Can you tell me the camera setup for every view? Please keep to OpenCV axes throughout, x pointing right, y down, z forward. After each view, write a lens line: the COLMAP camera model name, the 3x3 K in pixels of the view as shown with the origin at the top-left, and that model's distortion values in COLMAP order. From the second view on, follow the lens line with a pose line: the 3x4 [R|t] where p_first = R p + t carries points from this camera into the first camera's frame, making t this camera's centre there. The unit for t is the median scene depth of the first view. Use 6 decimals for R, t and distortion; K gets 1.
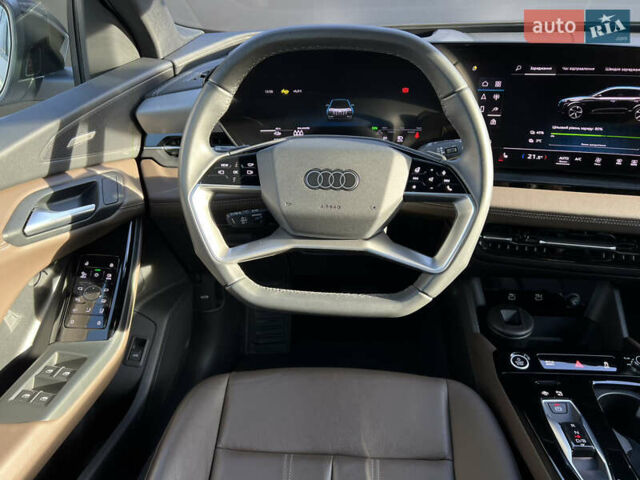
lens RADIAL K [[505.1, 0, 309.5], [0, 505.1, 243.2], [0, 0, 1]] dist [0.067570, -0.086375]
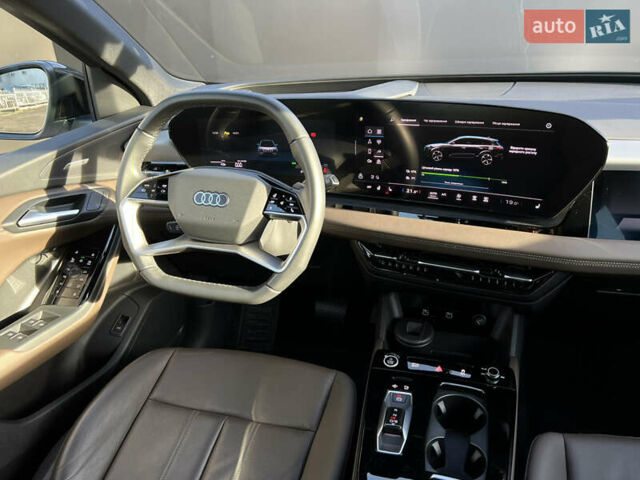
lens RADIAL K [[505.1, 0, 309.5], [0, 505.1, 243.2], [0, 0, 1]] dist [0.067570, -0.086375]
pose [[0.972743, 0.067353, -0.221887, 0.506995], [-0.079357, 0.995801, -0.045628, 0.029253], [0.217882, 0.061993, 0.974004, -0.227357]]
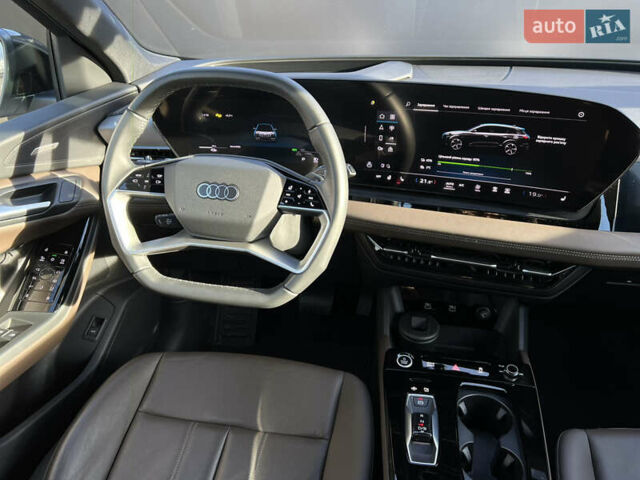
lens RADIAL K [[505.1, 0, 309.5], [0, 505.1, 243.2], [0, 0, 1]] dist [0.067570, -0.086375]
pose [[0.992445, 0.062444, -0.105615, 0.328779], [-0.064487, 0.997790, -0.016035, 0.003573], [0.104380, 0.022724, 0.994278, -0.157929]]
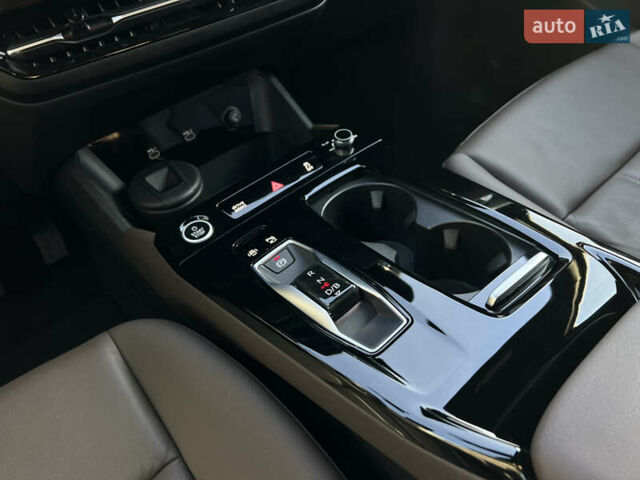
lens RADIAL K [[527.4, 0, 320.0], [0, 527.4, 240.0], [0, 0, 1]] dist [0.063552, -0.001170]
pose [[0.717423, -0.525261, 0.457607, 0.248633], [0.462304, 0.850367, 0.251300, 0.165501], [-0.521132, 0.031265, 0.852903, 0.448123]]
